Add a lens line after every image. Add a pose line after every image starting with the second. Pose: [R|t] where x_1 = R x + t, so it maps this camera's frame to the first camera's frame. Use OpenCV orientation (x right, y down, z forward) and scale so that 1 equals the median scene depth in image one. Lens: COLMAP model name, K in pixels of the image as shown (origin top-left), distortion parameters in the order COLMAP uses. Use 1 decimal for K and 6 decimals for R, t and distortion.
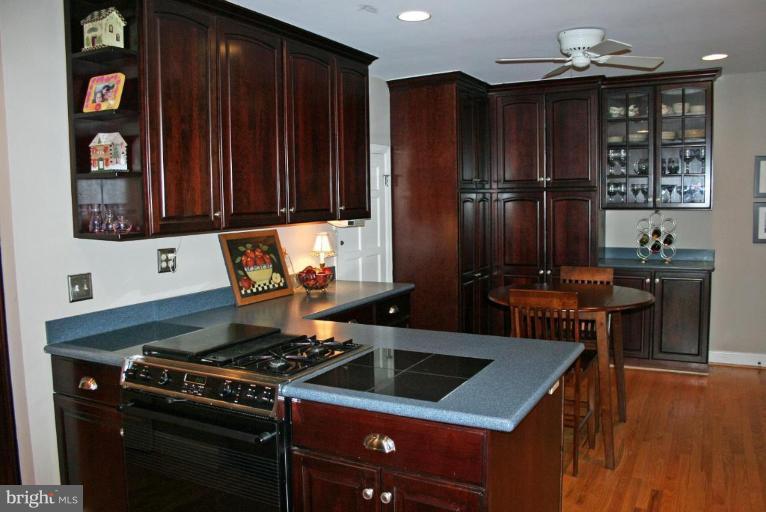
lens RADIAL K [[647.4, 0, 383.0], [0, 647.4, 256.0], [0, 0, 1]] dist [-0.149094, 0.144427]
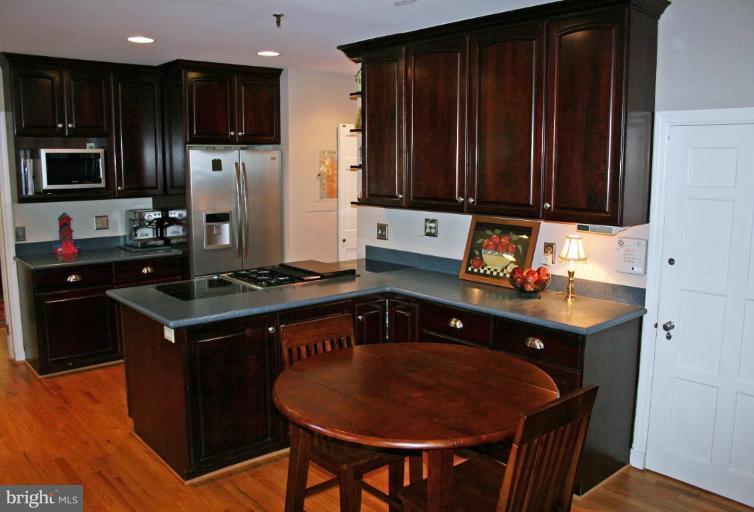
lens RADIAL K [[627.3, 0, 377.0], [0, 627.3, 256.0], [0, 0, 1]] dist [-0.000159, -0.000238]
pose [[-0.350543, 0.152023, -0.924126, 0.874959], [-0.085936, 0.977354, 0.193376, -0.169160], [0.932596, 0.147202, -0.329540, 1.236784]]
